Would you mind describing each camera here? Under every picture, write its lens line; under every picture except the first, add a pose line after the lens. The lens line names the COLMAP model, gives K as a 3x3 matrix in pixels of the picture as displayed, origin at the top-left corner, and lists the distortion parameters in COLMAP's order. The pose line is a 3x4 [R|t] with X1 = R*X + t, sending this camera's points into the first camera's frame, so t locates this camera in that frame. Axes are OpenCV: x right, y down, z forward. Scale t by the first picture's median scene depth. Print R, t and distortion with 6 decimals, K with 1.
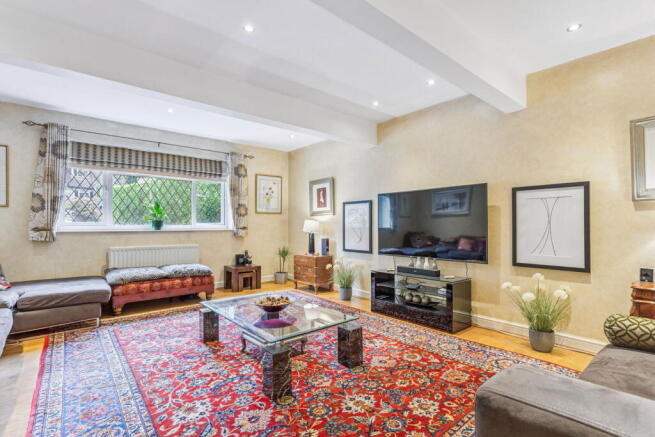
lens RADIAL K [[316.8, 0, 325.6], [0, 316.8, 221.9], [0, 0, 1]] dist [0.002082, 0.000067]
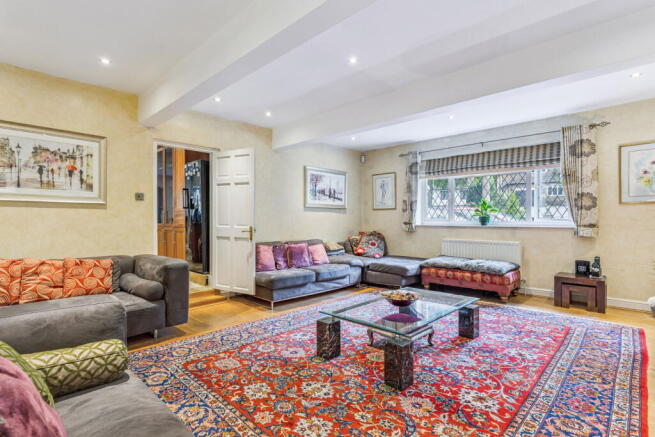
lens RADIAL K [[316.8, 0, 325.2], [0, 316.8, 218.6], [0, 0, 1]] dist [0.002082, 0.000067]
pose [[0.104573, -0.003909, -0.994510, 0.531339], [0.007346, 0.999968, -0.003158, 0.001956], [0.994490, -0.006975, 0.104598, 0.420098]]
